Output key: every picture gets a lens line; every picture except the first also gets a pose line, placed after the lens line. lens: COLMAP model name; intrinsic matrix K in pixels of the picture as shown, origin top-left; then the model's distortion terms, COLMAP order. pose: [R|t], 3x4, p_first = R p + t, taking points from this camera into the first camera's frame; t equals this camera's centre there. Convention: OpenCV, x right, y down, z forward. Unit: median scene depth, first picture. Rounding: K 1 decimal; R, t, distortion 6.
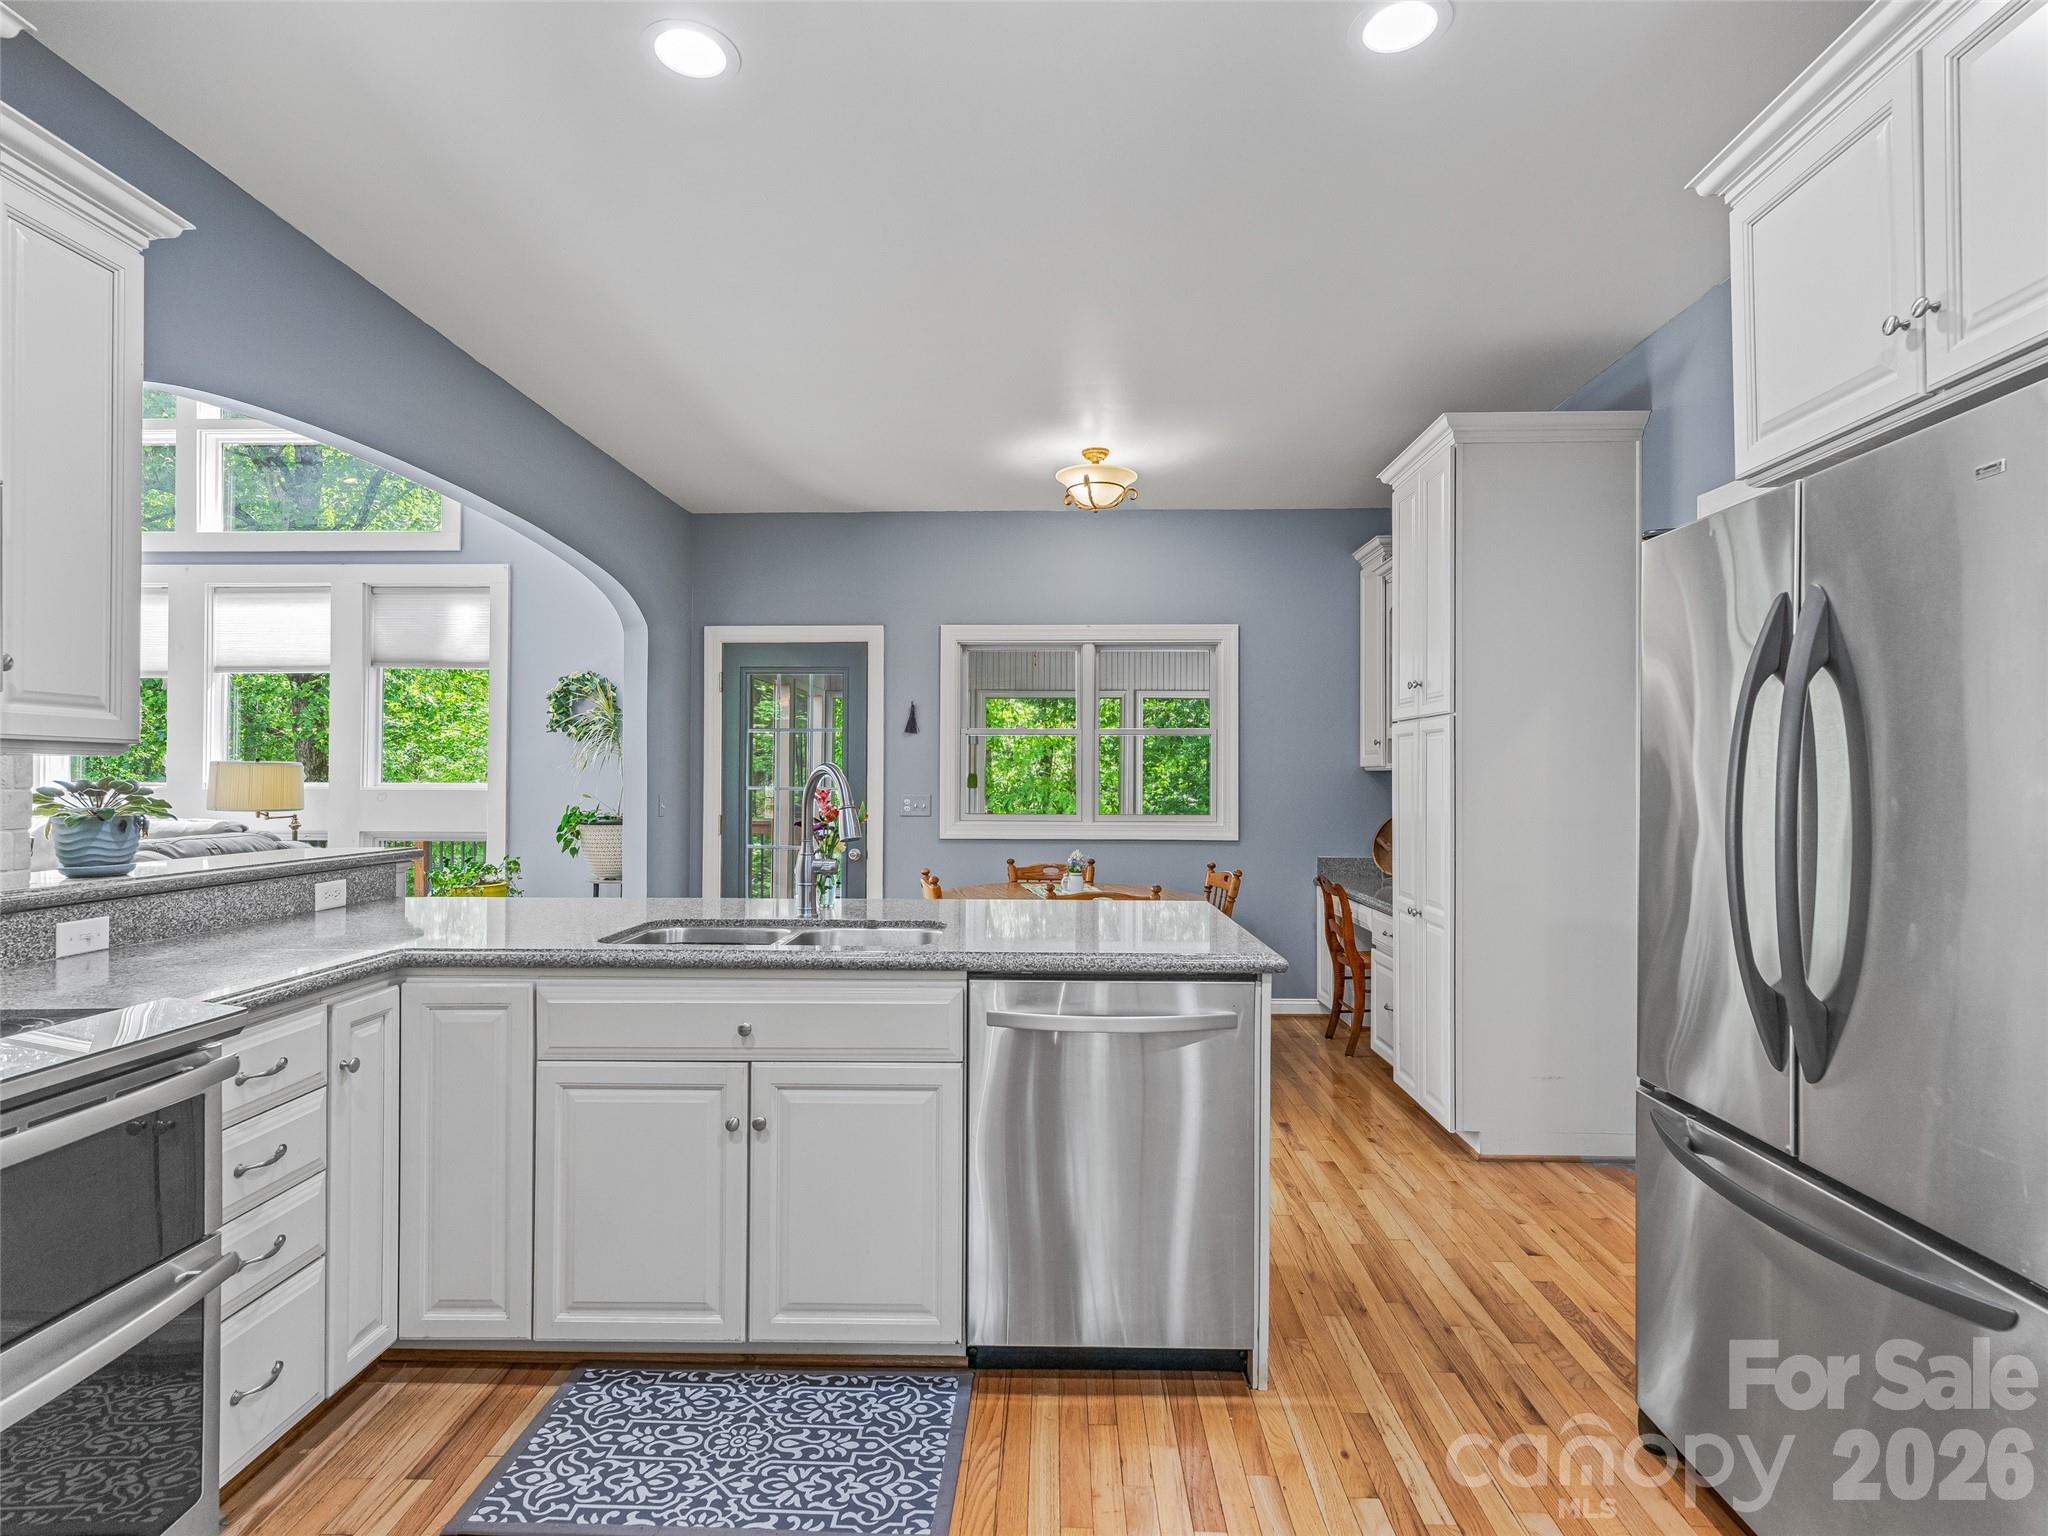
lens RADIAL K [[1013.4, 0, 1024.0], [0, 1013.4, 768.0], [0, 0, 1]] dist [0.002796, 0.000290]
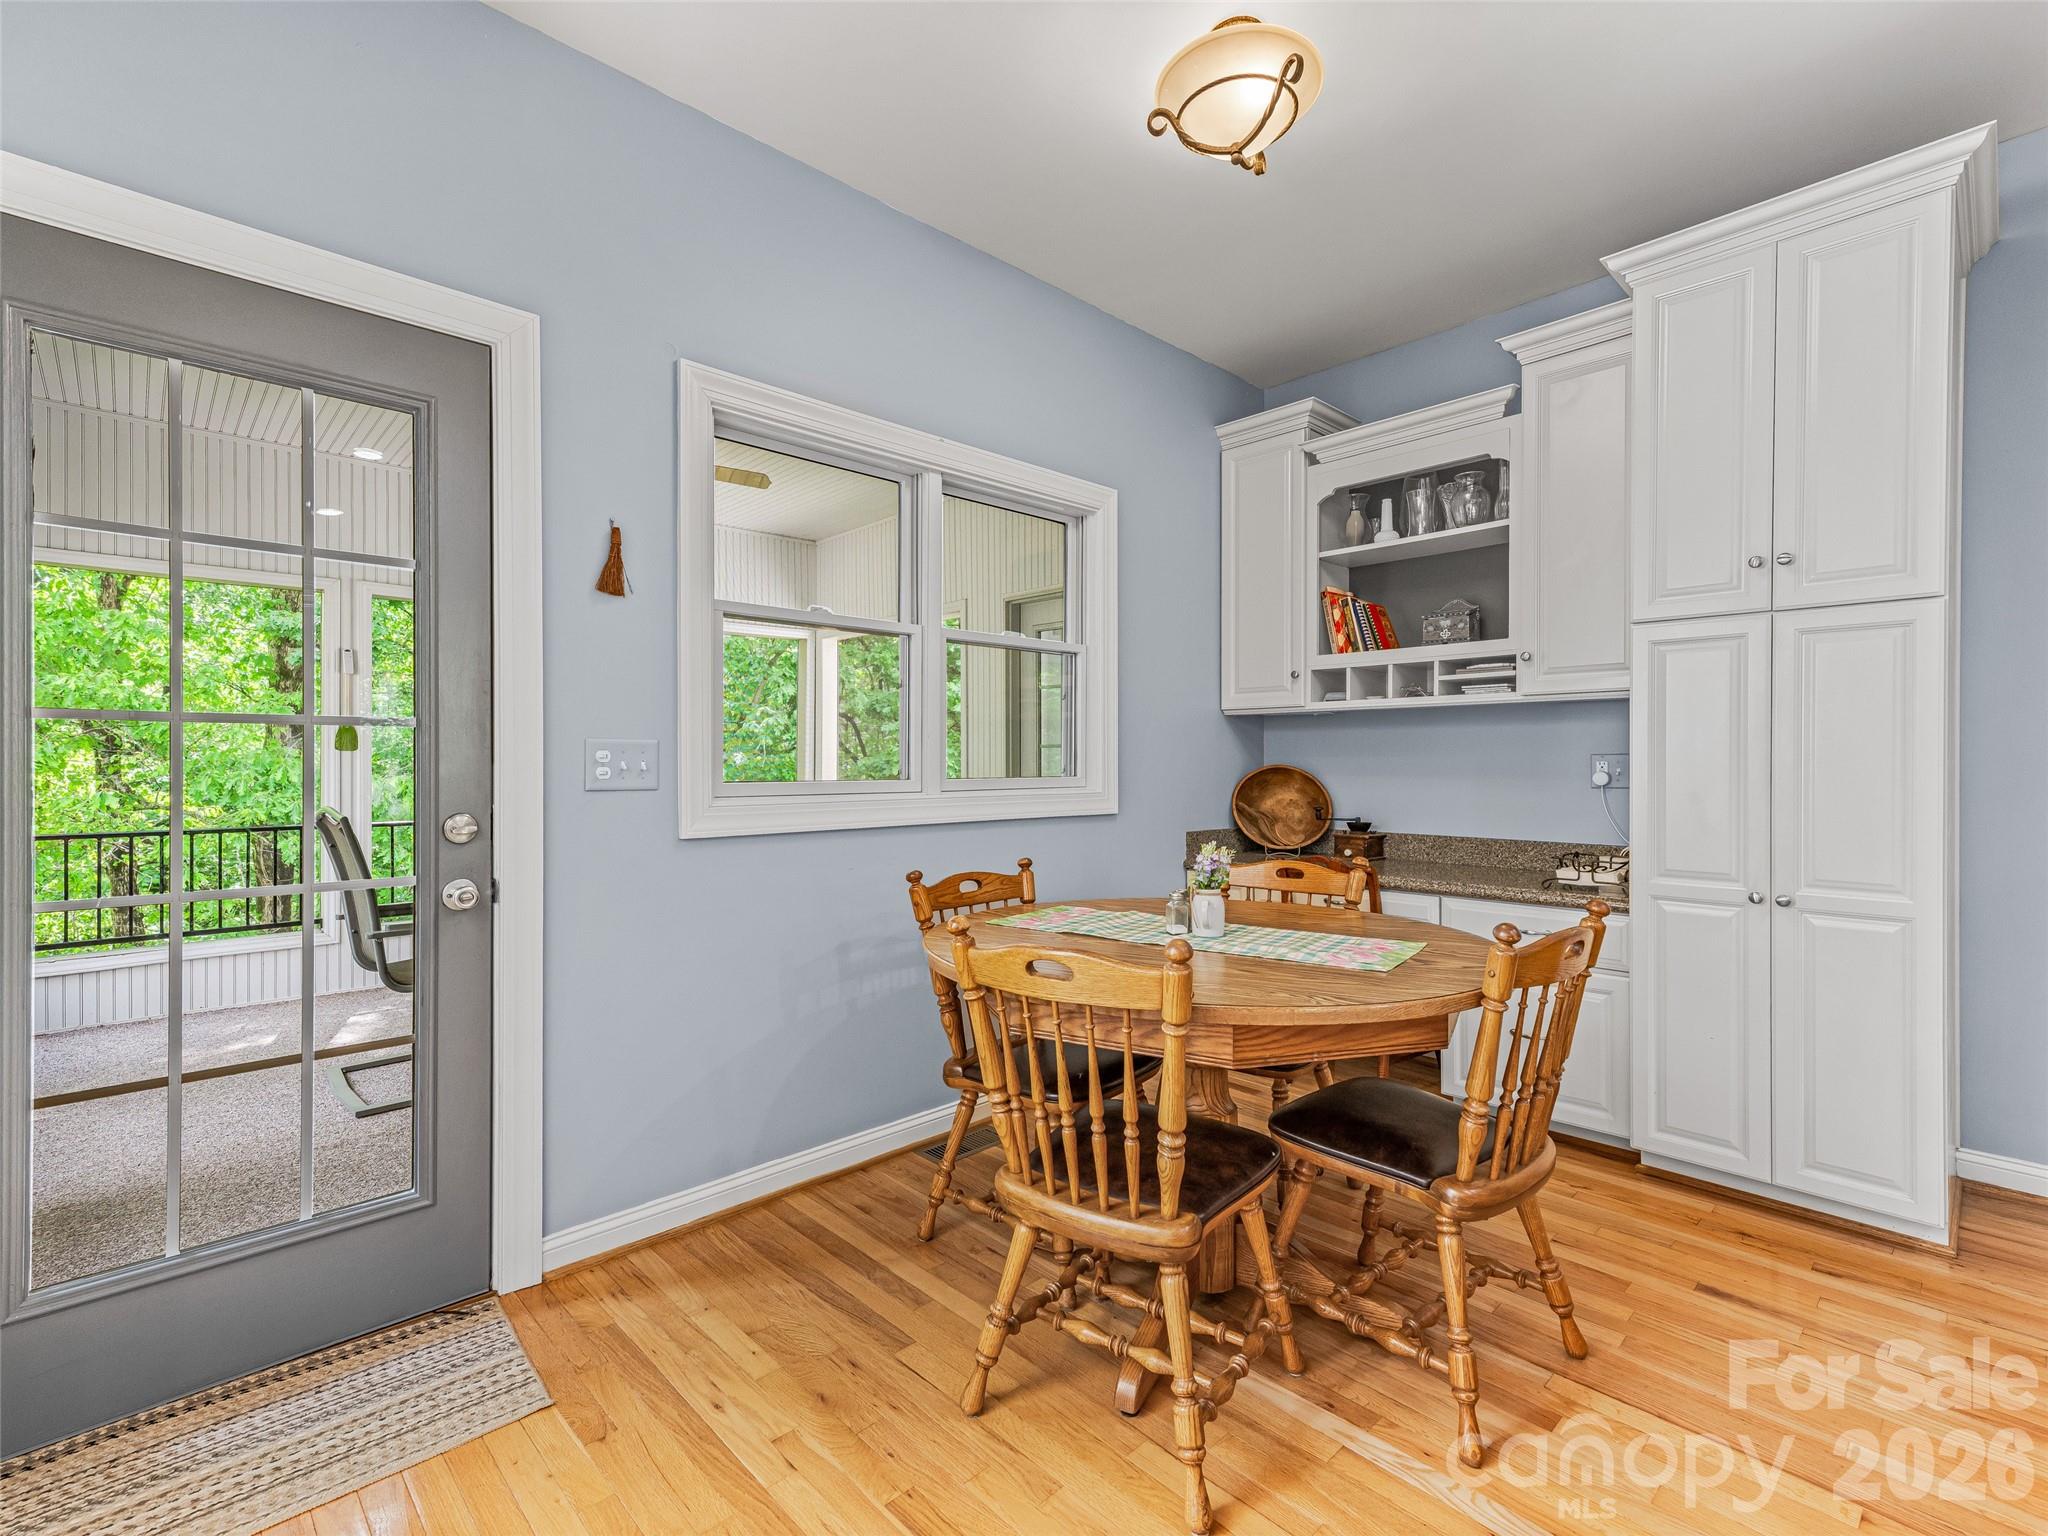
lens RADIAL K [[931.7, 0, 1024.0], [0, 931.7, 768.0], [0, 0, 1]] dist [0.016599, 0.000048]
pose [[0.701866, -0.007835, 0.712266, -0.269297], [-0.006607, 0.999825, 0.017509, 0.030067], [-0.712278, -0.016995, 0.701691, 0.602837]]
